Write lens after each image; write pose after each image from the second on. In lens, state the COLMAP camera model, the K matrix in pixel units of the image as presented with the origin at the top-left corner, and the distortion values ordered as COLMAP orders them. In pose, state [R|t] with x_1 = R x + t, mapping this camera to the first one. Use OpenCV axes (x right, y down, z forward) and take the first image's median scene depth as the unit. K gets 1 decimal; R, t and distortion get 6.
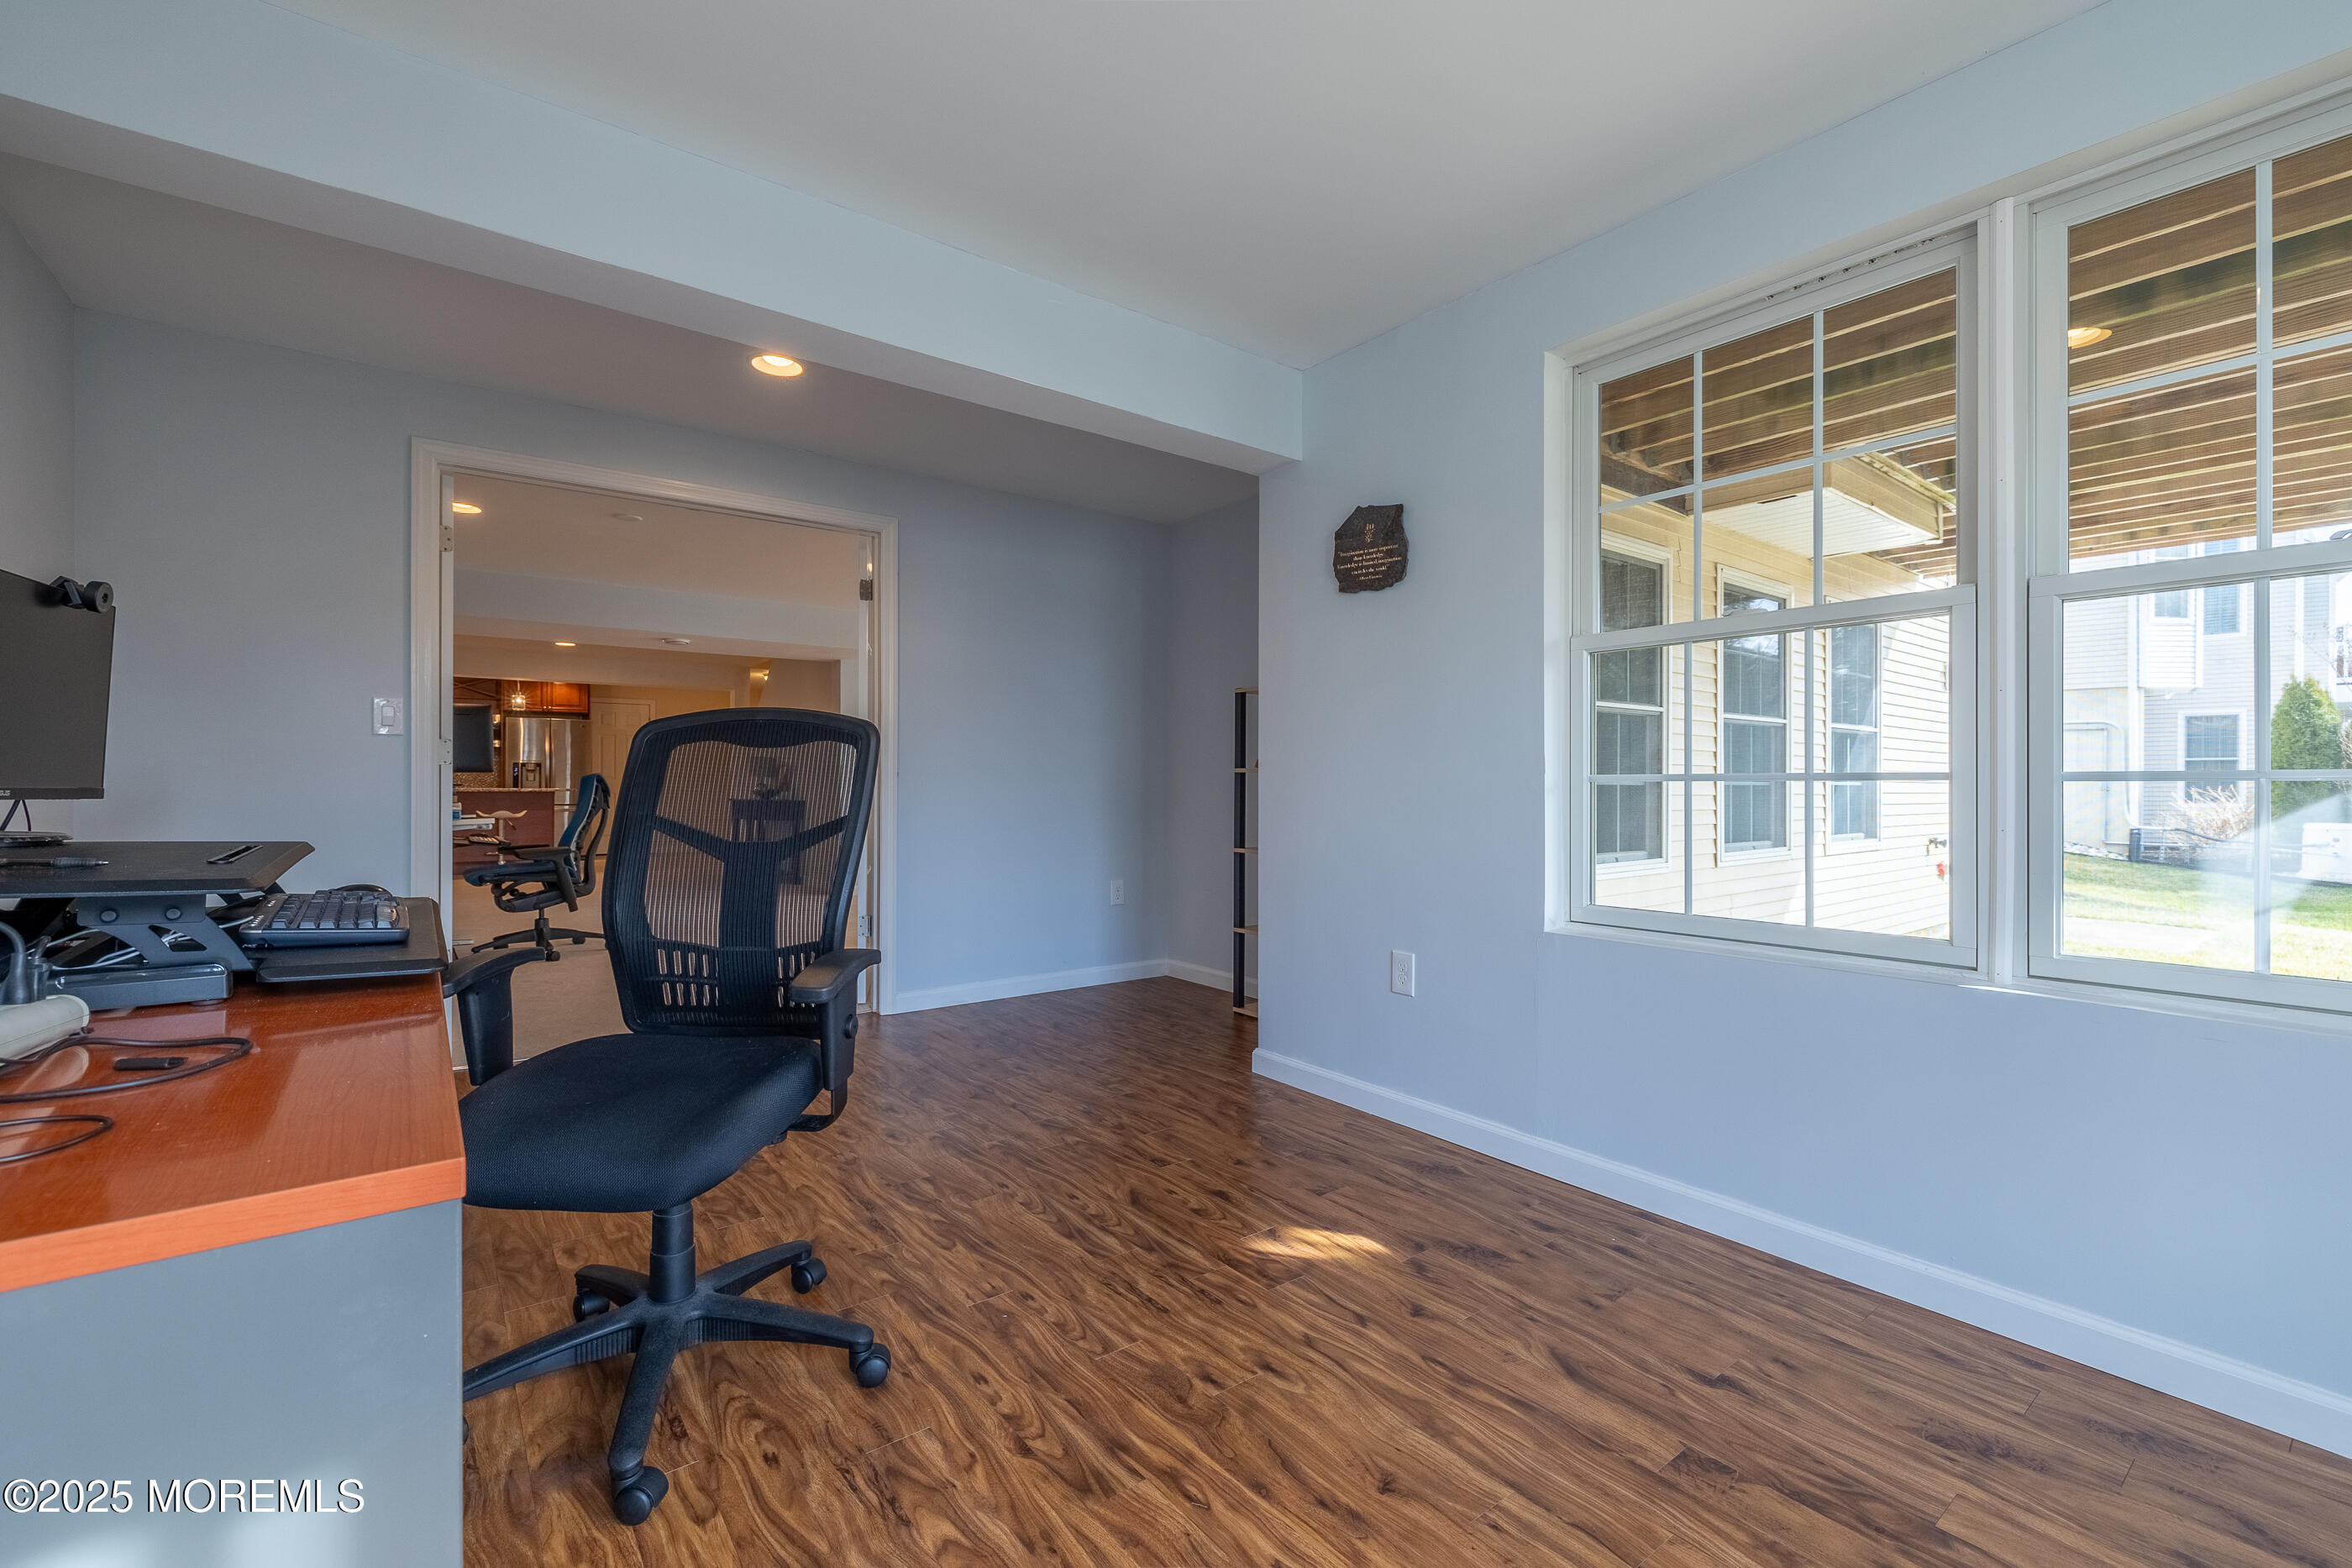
lens RADIAL K [[975.0, 0, 1162.1], [0, 975.0, 789.3], [0, 0, 1]] dist [0.000341, -0.000228]
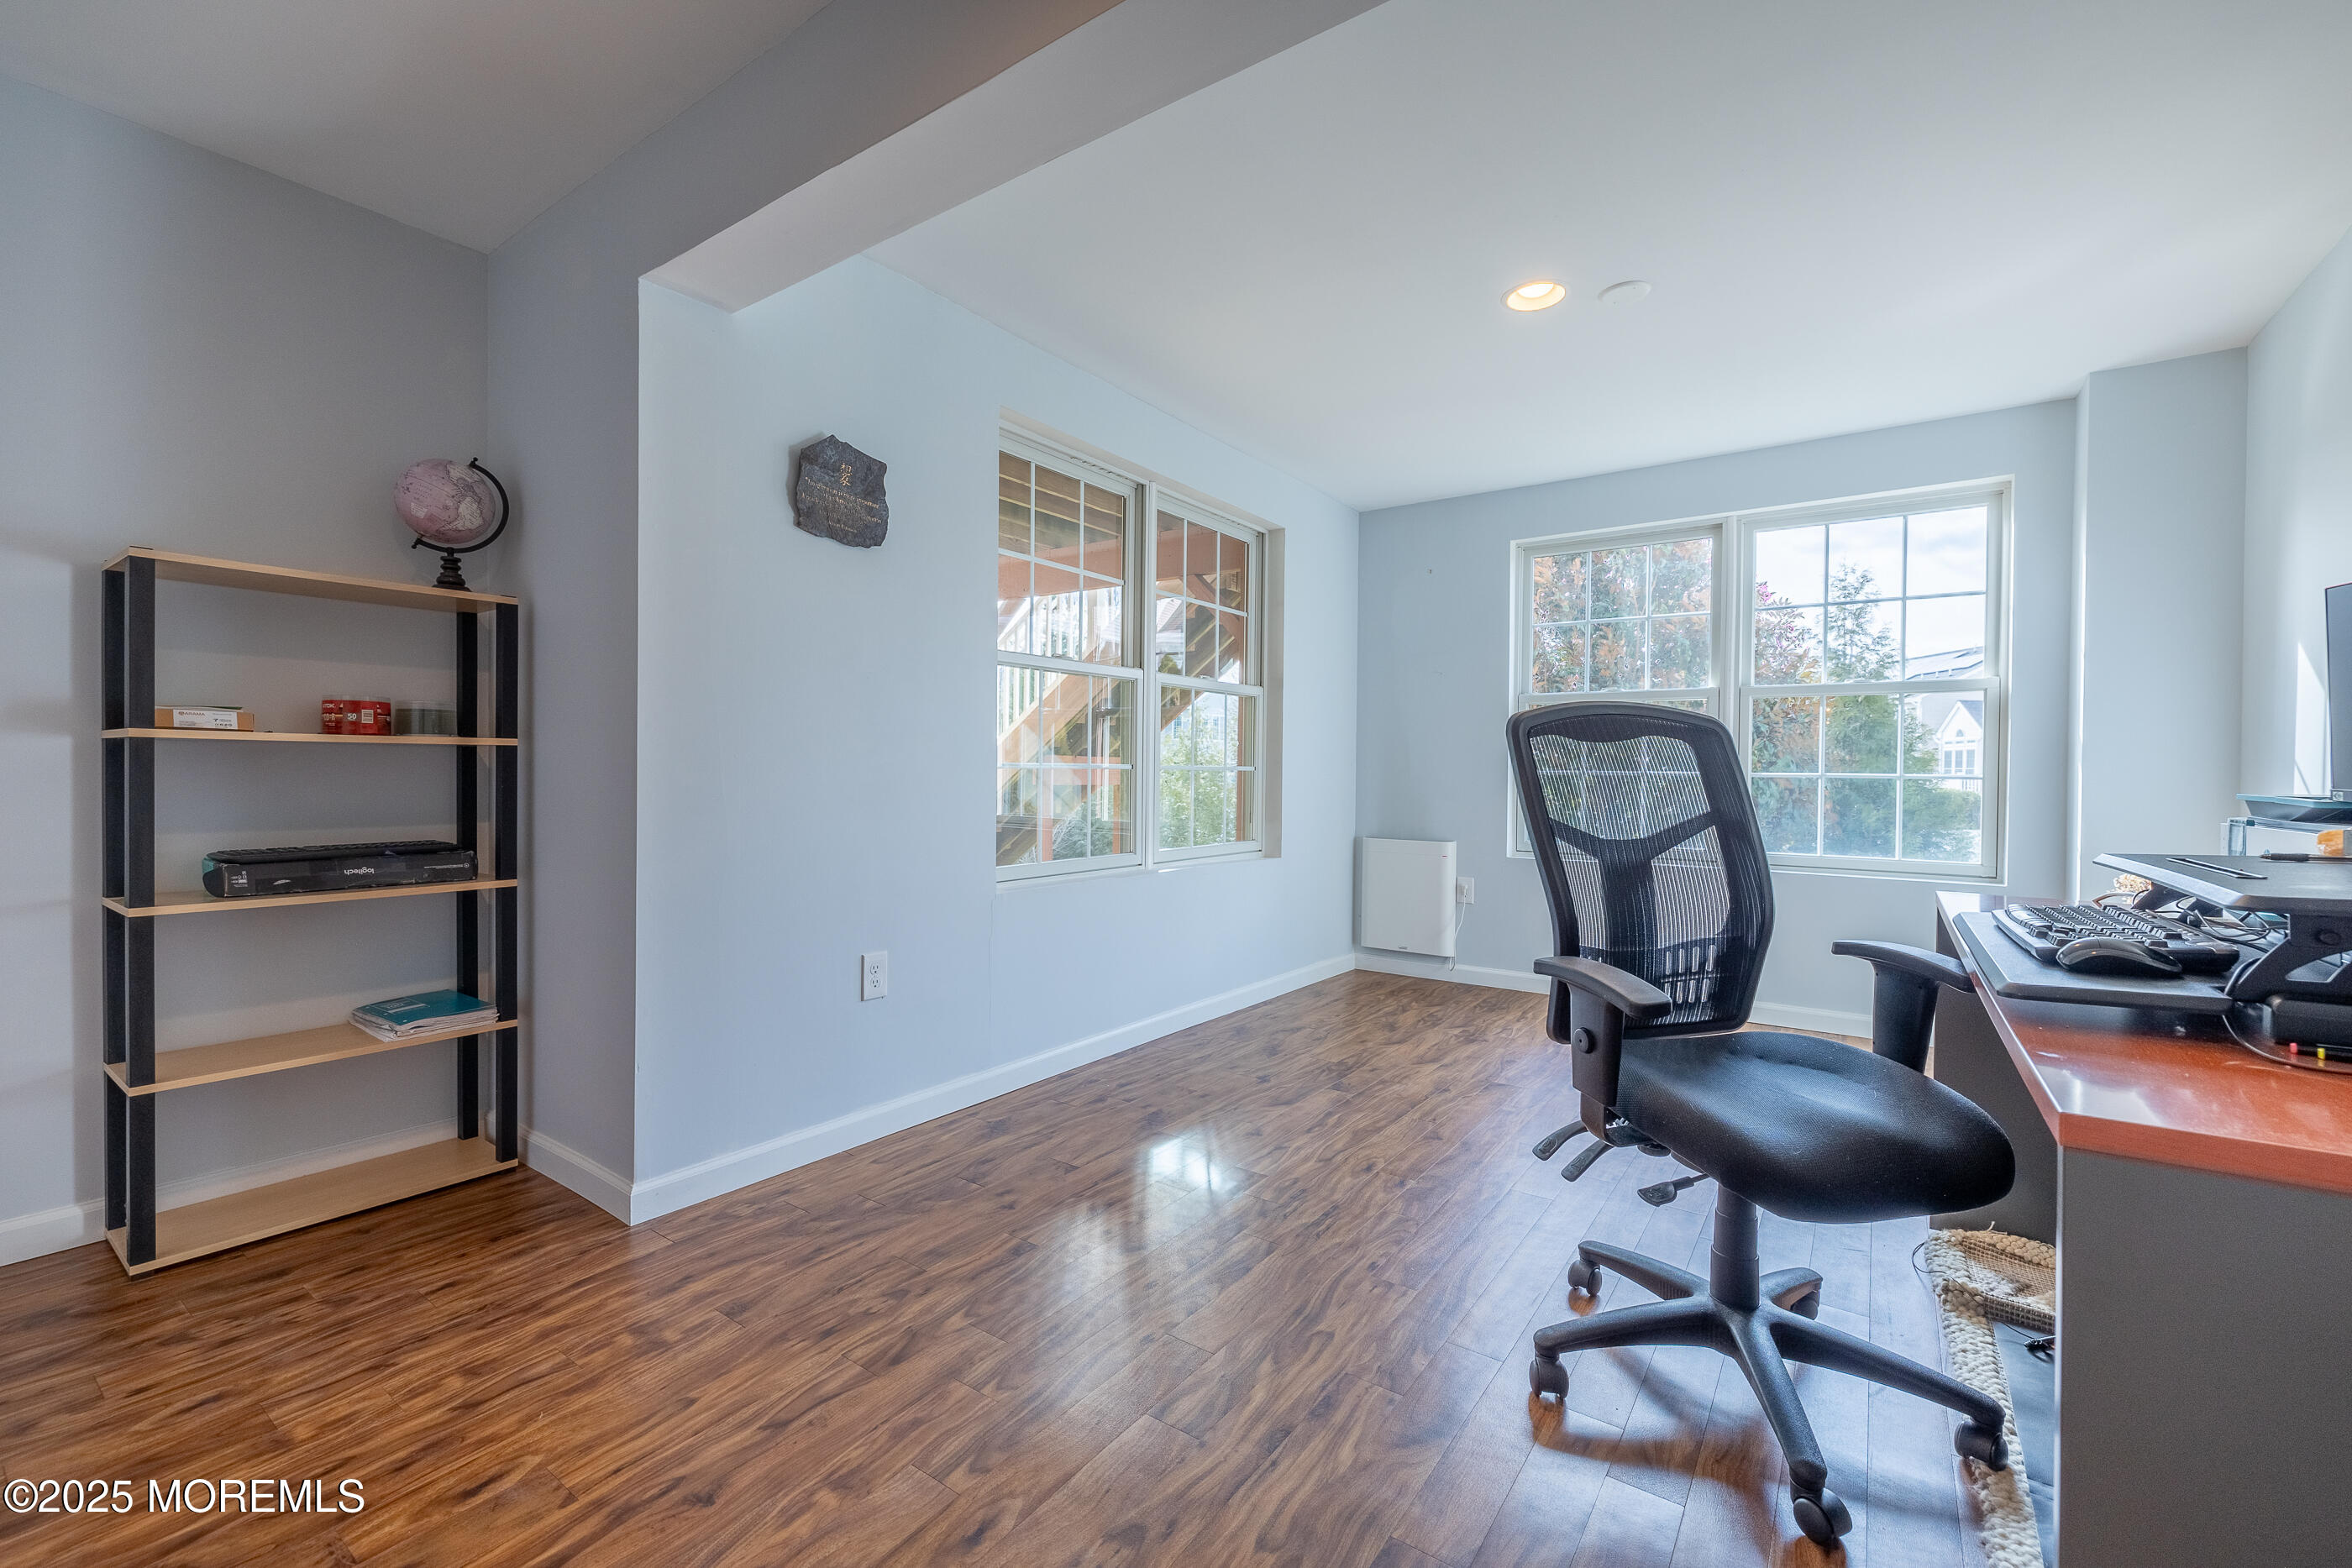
lens RADIAL K [[975.0, 0, 1162.8], [0, 975.0, 773.5], [0, 0, 1]] dist [0.000341, -0.000228]
pose [[-0.281584, -0.008077, 0.959502, -0.881537], [-0.005310, 0.999962, 0.006859, -0.010798], [-0.959522, -0.003164, -0.281617, 1.243358]]
